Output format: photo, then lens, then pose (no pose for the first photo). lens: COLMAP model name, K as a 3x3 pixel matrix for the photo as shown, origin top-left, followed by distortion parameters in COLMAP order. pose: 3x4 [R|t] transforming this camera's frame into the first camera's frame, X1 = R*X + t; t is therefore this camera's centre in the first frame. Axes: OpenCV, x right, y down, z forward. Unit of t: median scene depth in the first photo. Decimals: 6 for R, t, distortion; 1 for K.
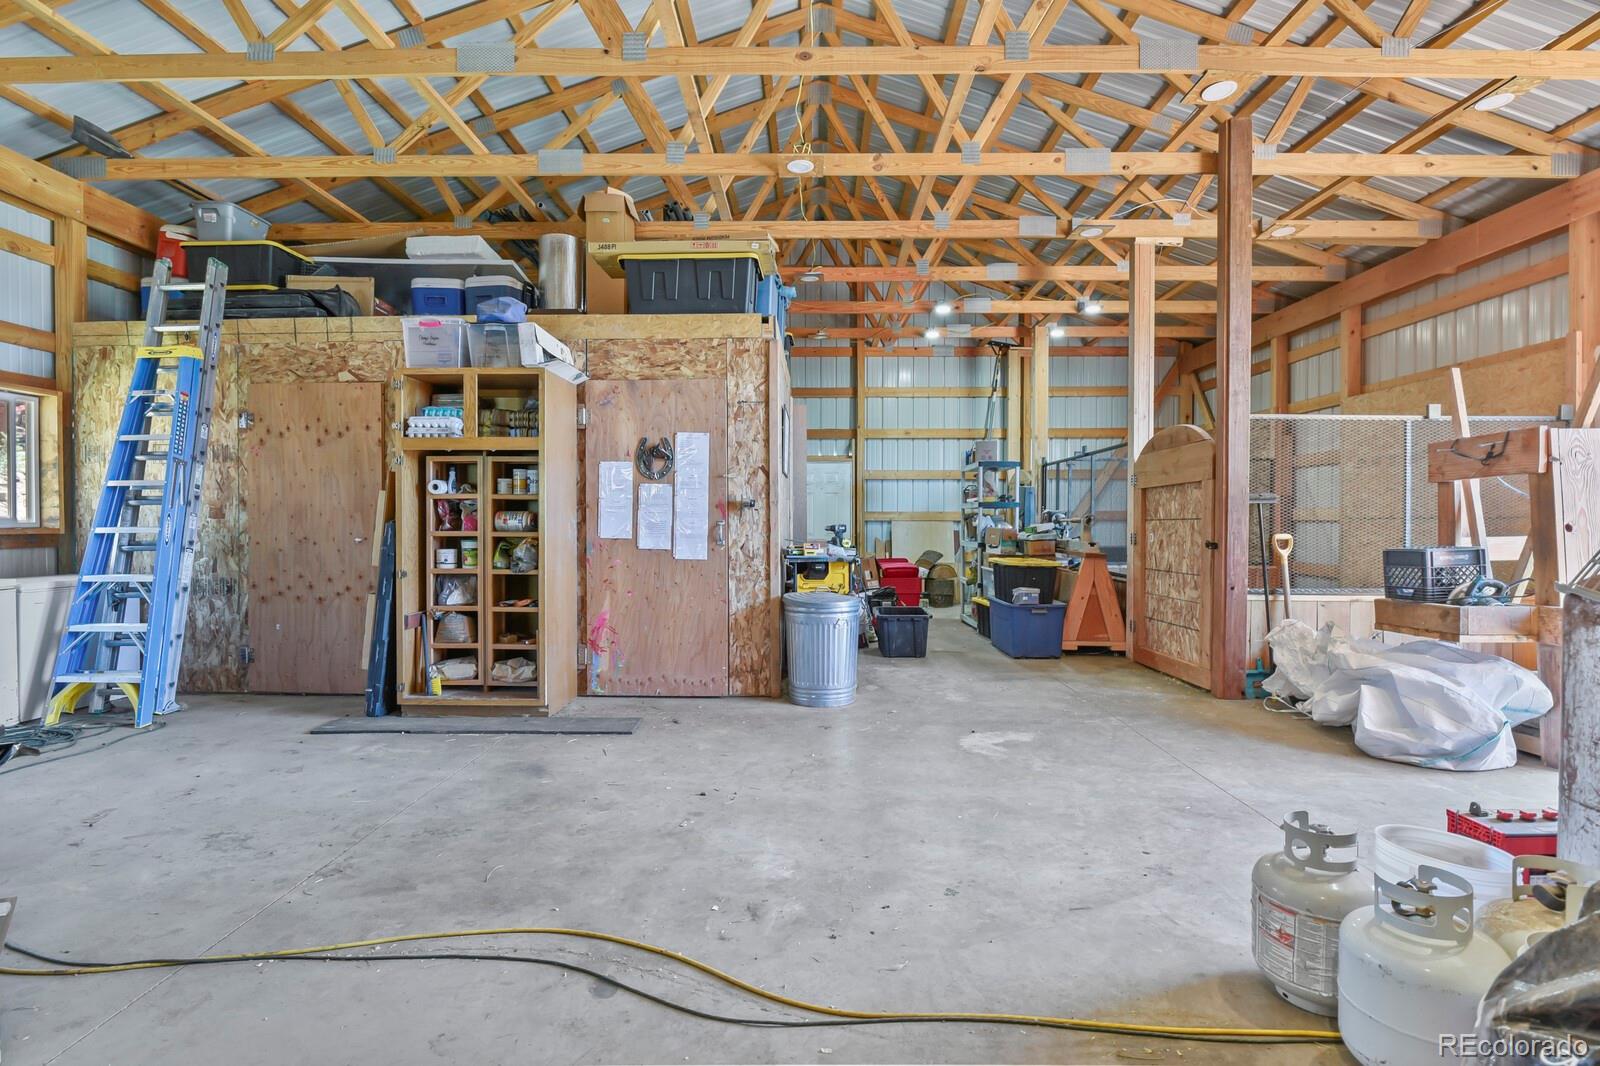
lens RADIAL K [[790.8, 0, 809.0], [0, 790.8, 532.1], [0, 0, 1]] dist [-0.003207, -0.006511]
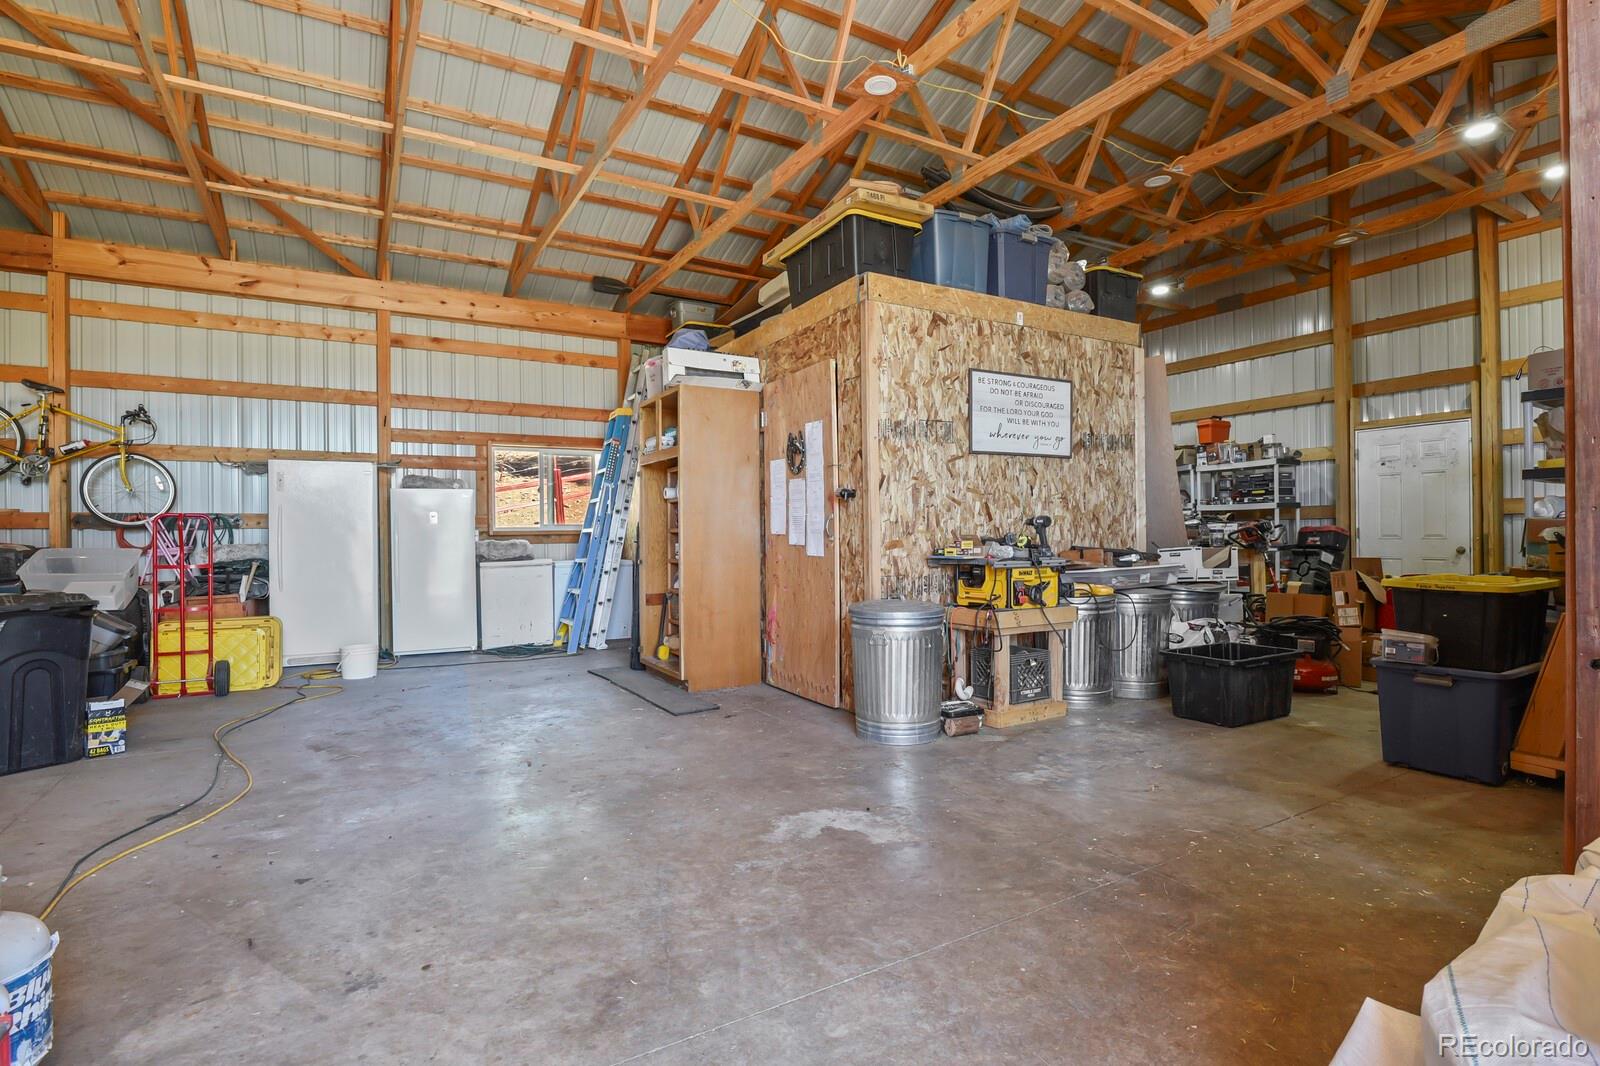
lens RADIAL K [[790.8, 0, 806.9], [0, 790.8, 534.6], [0, 0, 1]] dist [-0.003207, -0.006511]
pose [[0.504957, -0.006142, -0.863122, 0.669406], [-0.003308, 0.999954, -0.009051, 0.017427], [0.863138, 0.007425, 0.504914, 0.522487]]
